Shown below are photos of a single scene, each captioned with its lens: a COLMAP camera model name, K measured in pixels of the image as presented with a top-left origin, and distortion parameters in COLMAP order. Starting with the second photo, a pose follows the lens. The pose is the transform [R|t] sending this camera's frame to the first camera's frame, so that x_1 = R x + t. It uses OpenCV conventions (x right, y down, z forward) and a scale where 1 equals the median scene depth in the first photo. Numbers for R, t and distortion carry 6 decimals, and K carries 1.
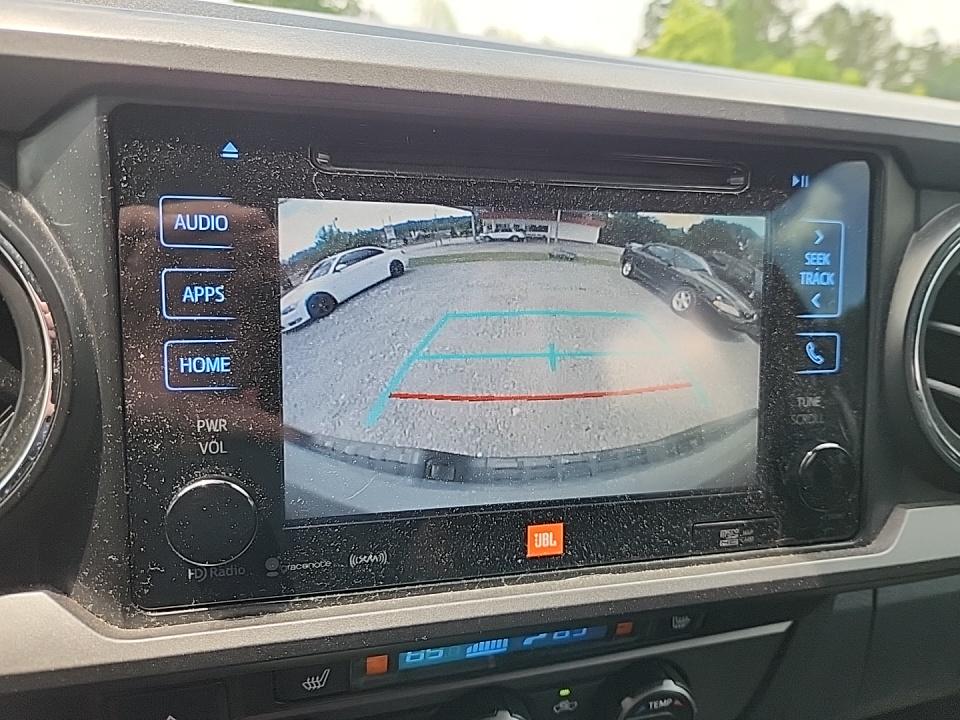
lens RADIAL K [[648.0, 0, 476.0], [0, 648.0, 364.9], [0, 0, 1]] dist [0.061729, -0.050484]
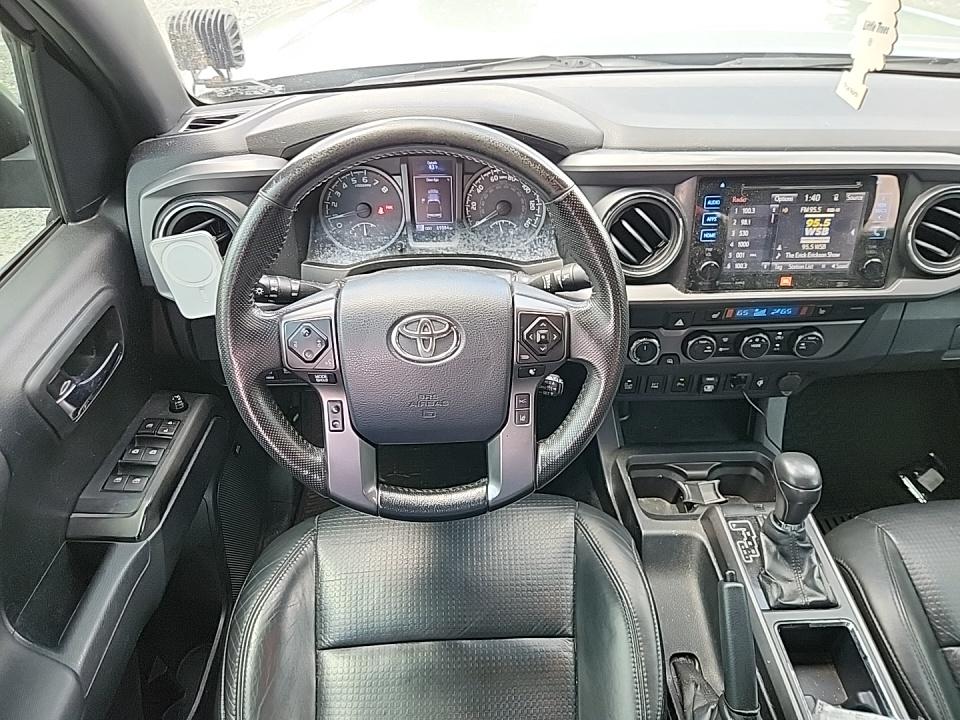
lens RADIAL K [[648.0, 0, 476.0], [0, 648.0, 364.9], [0, 0, 1]] dist [0.061729, -0.050484]
pose [[0.970344, 0.076531, -0.229295, -0.723979], [-0.011424, 0.962019, 0.272743, -0.286830], [0.241460, -0.262034, 0.934363, -3.107940]]
